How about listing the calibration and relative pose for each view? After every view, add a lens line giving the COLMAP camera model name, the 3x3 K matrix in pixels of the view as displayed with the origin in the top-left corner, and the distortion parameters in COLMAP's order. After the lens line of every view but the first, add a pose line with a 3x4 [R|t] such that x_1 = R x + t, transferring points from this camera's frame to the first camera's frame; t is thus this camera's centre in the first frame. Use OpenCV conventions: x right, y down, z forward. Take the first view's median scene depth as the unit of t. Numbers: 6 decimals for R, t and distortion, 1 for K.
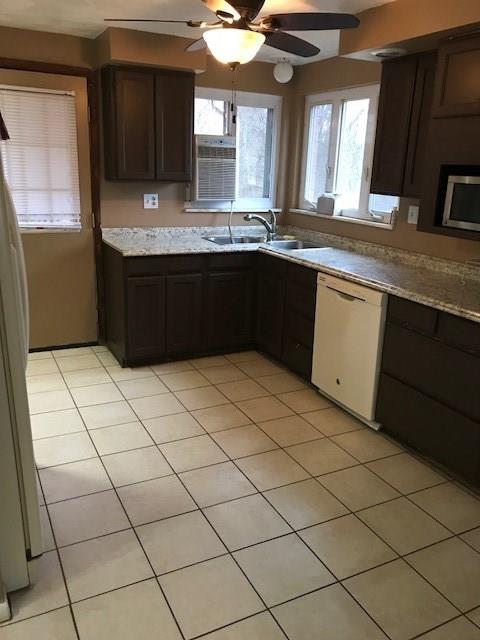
lens RADIAL K [[521.1, 0, 240.0], [0, 521.1, 320.0], [0, 0, 1]] dist [0.018247, -0.030096]
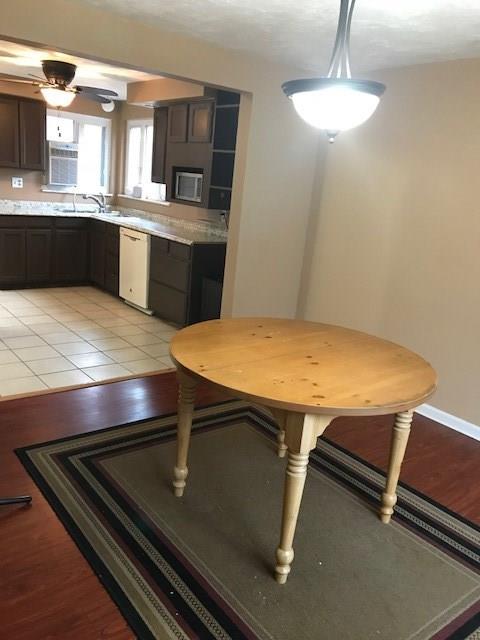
lens RADIAL K [[521.1, 0, 240.0], [0, 521.1, 320.0], [0, 0, 1]] dist [0.018247, -0.030096]
pose [[0.978177, 0.002236, 0.207762, 0.148249], [0.001375, 0.999851, -0.017232, 0.199625], [-0.207770, 0.017141, 0.978028, -0.609752]]
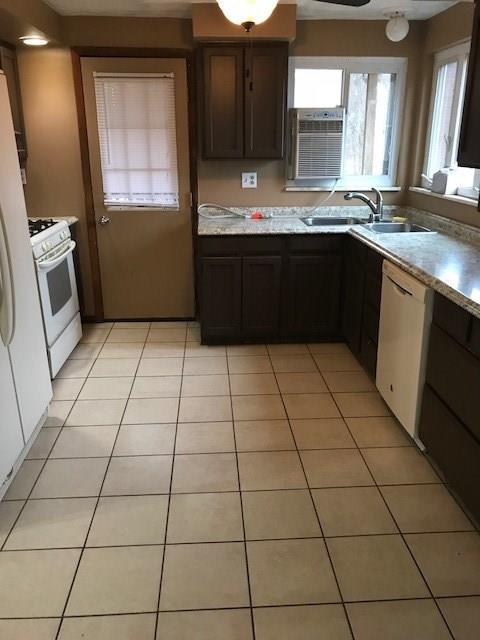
lens RADIAL K [[521.1, 0, 240.0], [0, 521.1, 320.0], [0, 0, 1]] dist [0.018247, -0.030096]
pose [[0.915399, 0.092979, -0.391663, 0.231704], [-0.080869, 0.995600, 0.047342, -0.010804], [0.394342, -0.011663, 0.918890, 0.090783]]
